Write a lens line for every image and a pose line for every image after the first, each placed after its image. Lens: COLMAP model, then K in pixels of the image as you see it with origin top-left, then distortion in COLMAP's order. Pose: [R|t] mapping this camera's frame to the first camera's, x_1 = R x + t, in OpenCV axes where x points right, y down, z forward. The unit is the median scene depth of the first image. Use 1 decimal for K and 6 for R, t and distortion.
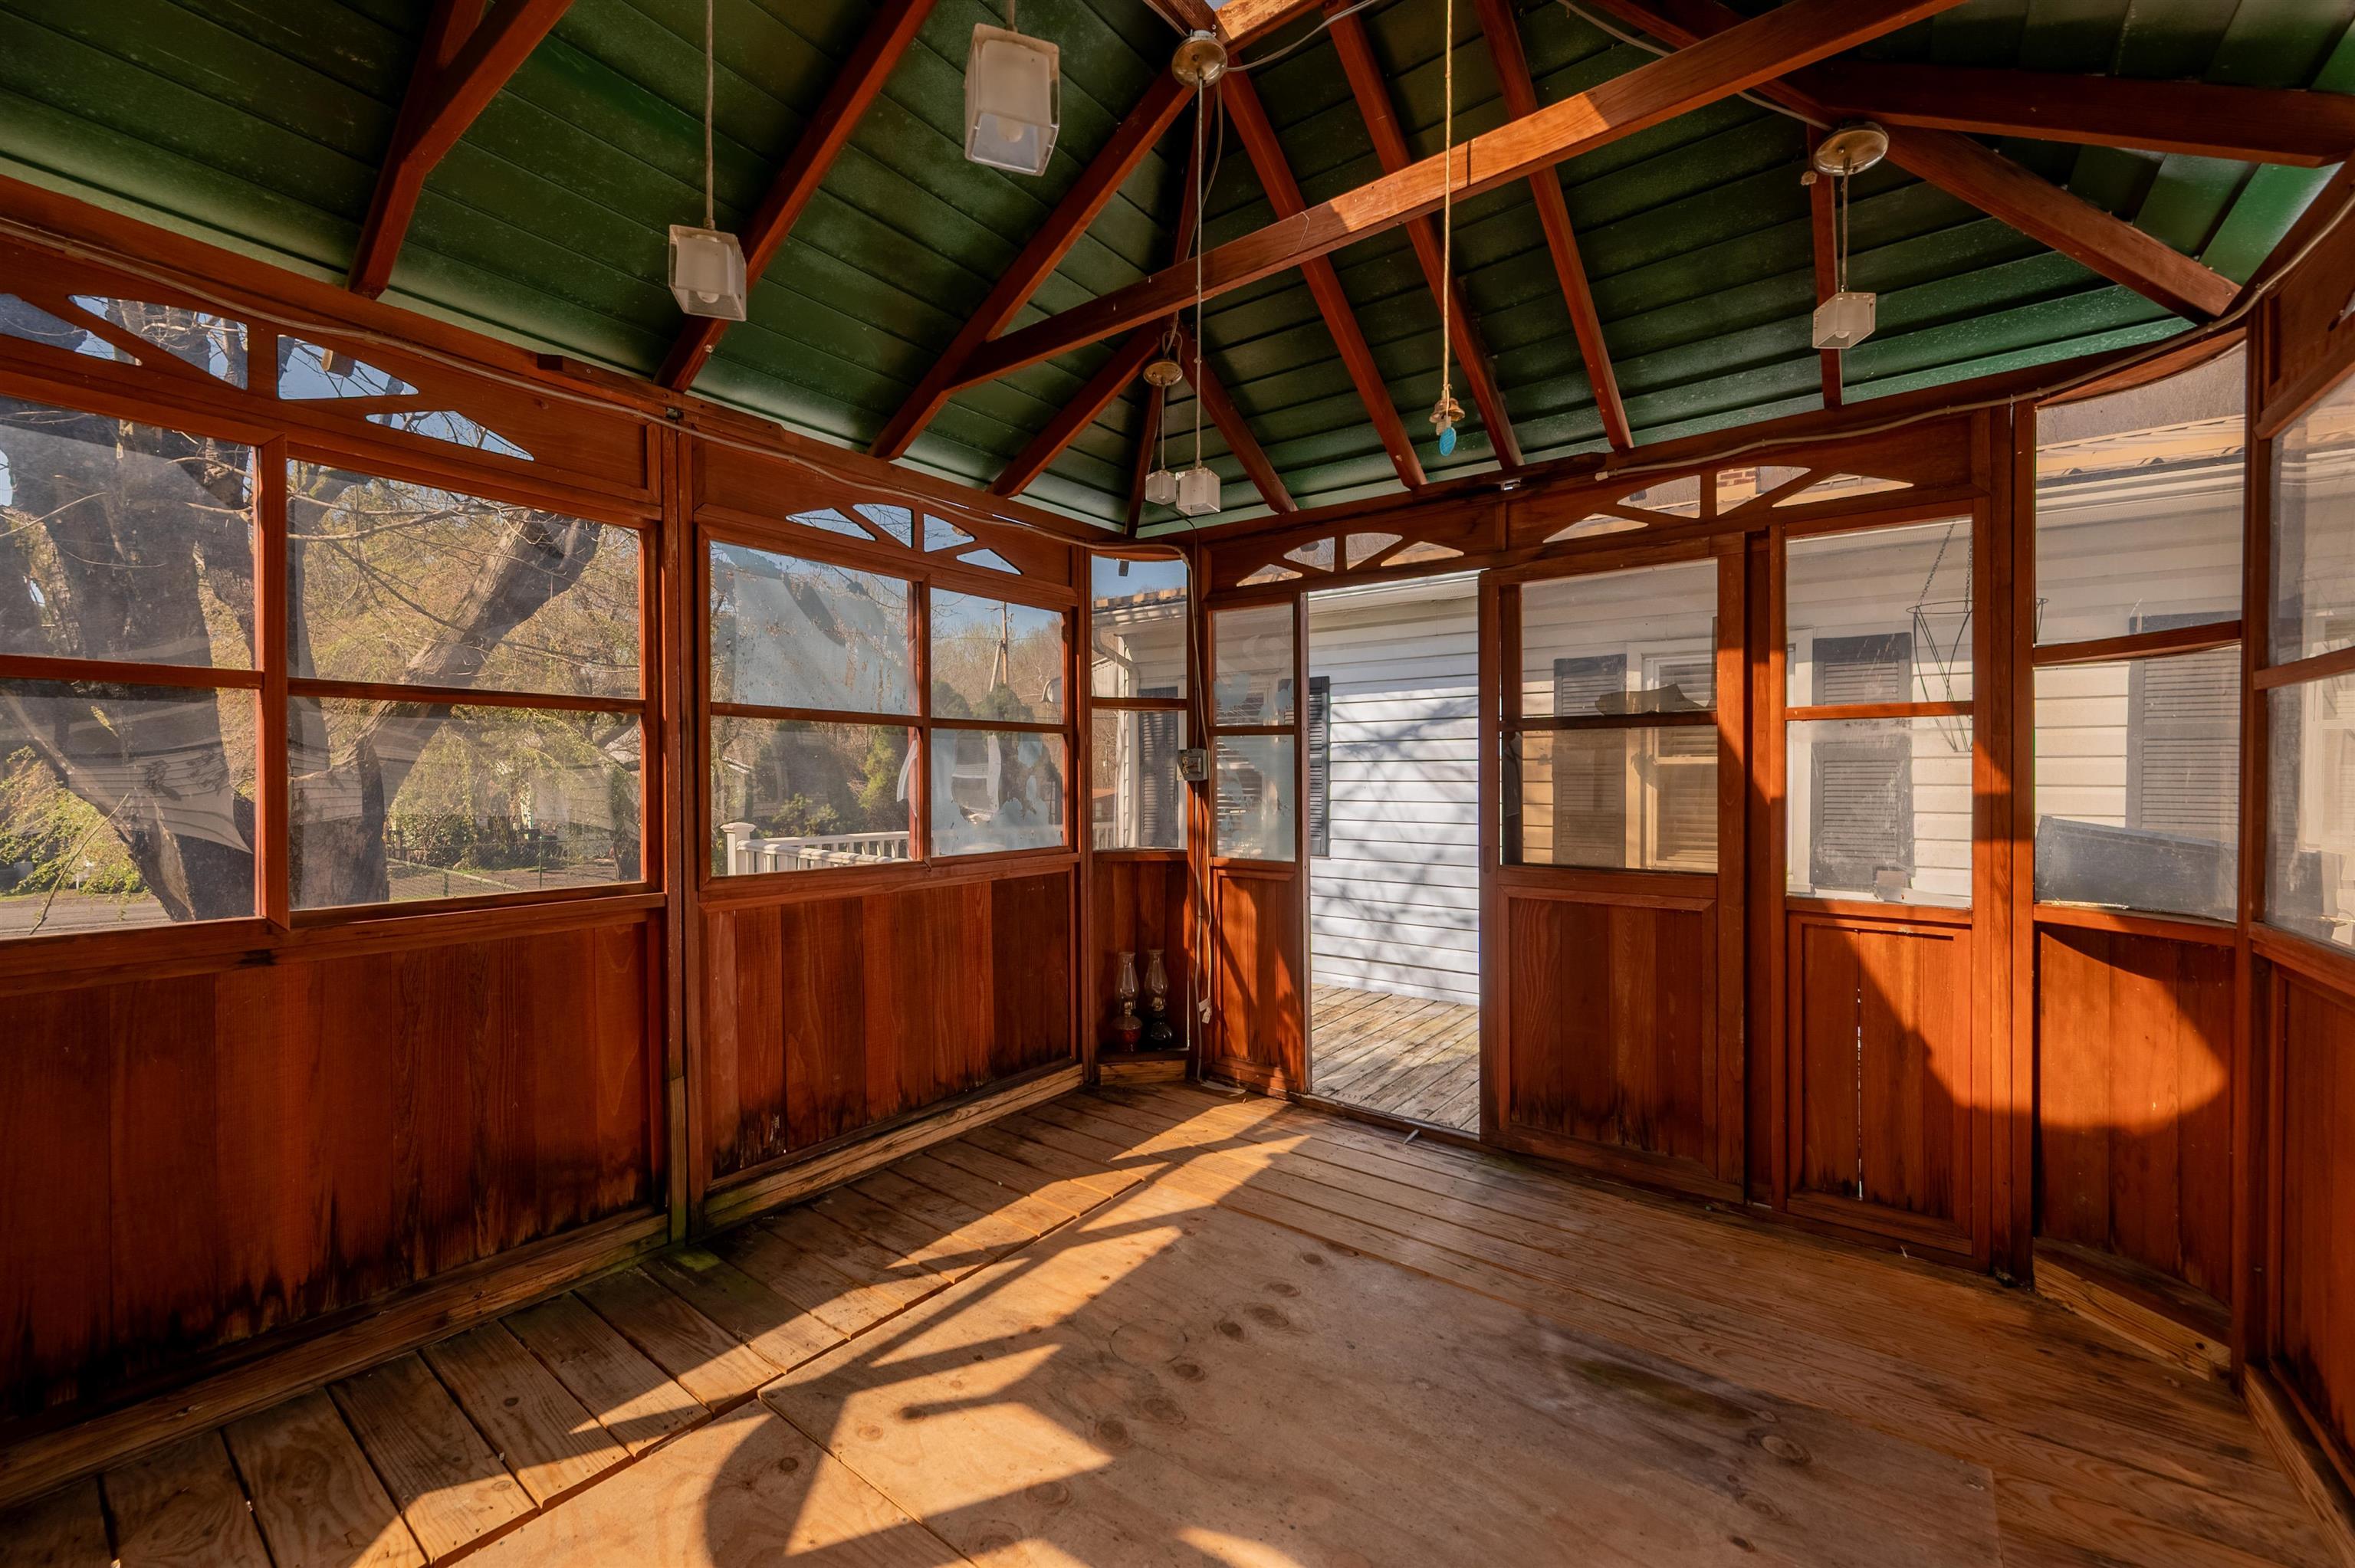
lens RADIAL K [[946.3, 0, 1184.1], [0, 946.3, 788.1], [0, 0, 1]] dist [-0.004477, 0.002221]
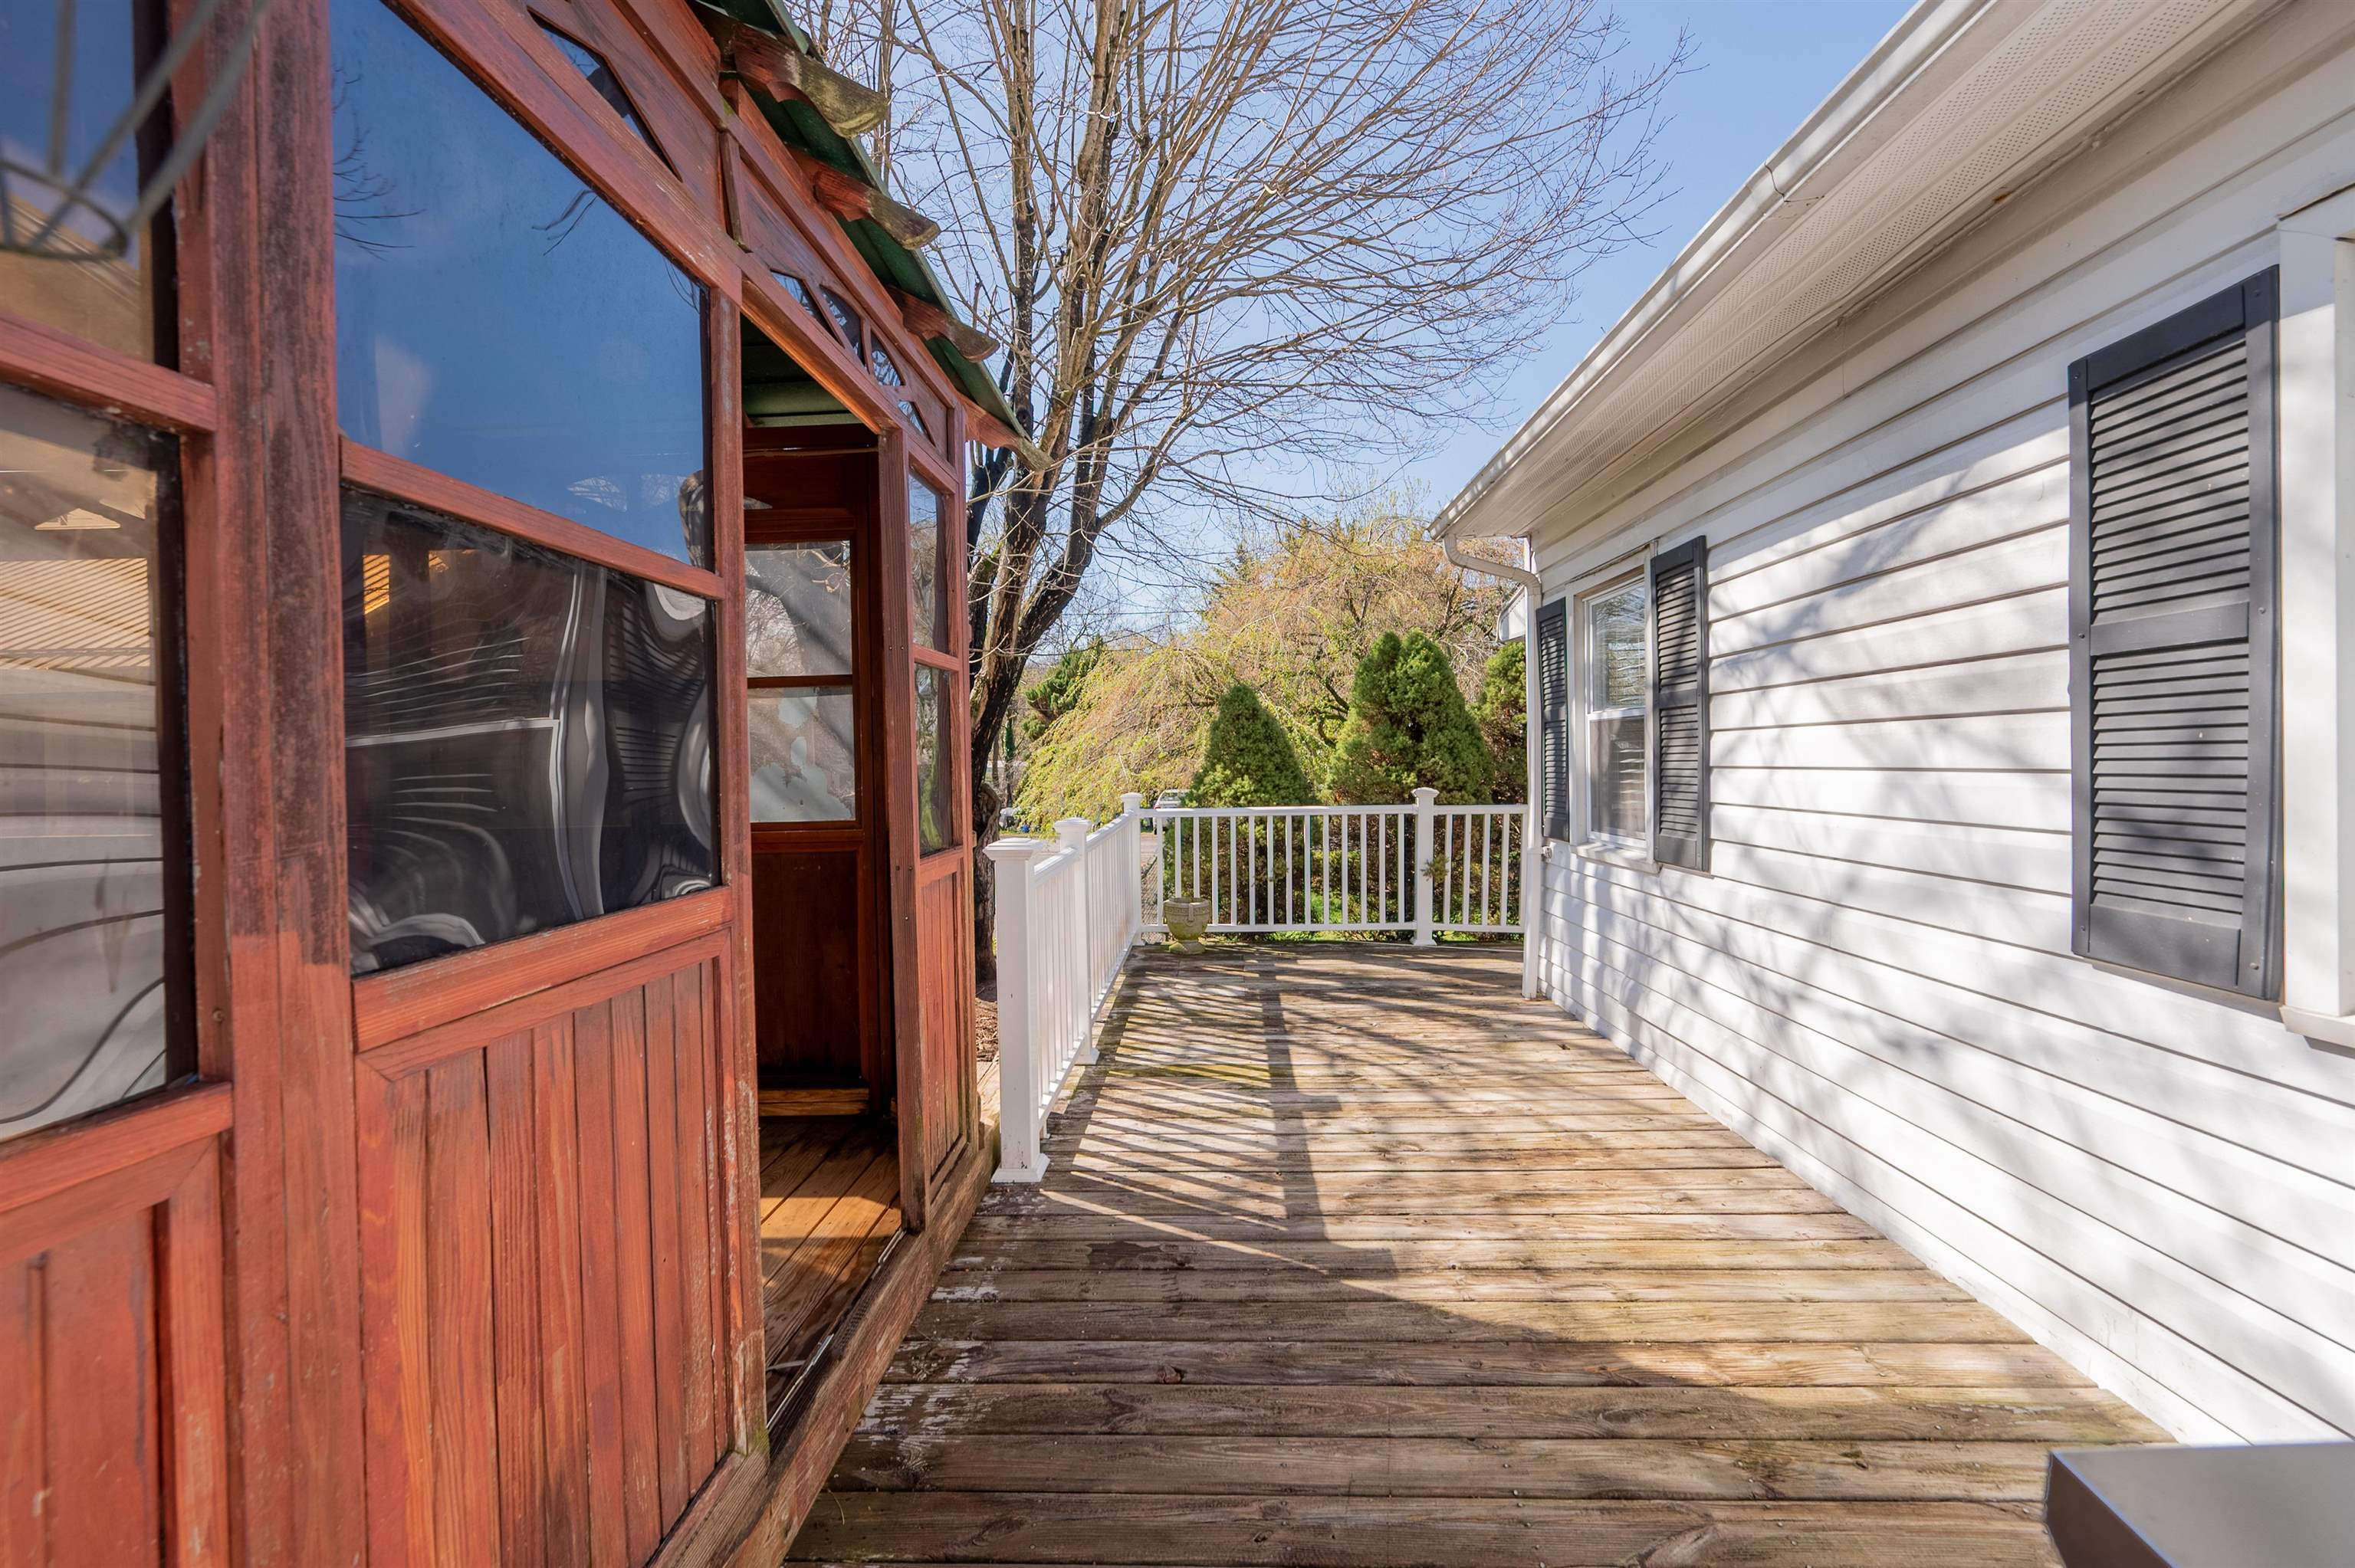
lens RADIAL K [[946.3, 0, 1177.9], [0, 946.3, 769.1], [0, 0, 1]] dist [-0.004477, 0.002221]
pose [[0.572093, -0.005640, -0.820169, 0.438986], [0.008937, 0.999960, -0.000643, 0.012442], [0.820140, -0.006962, 0.572120, 0.467596]]
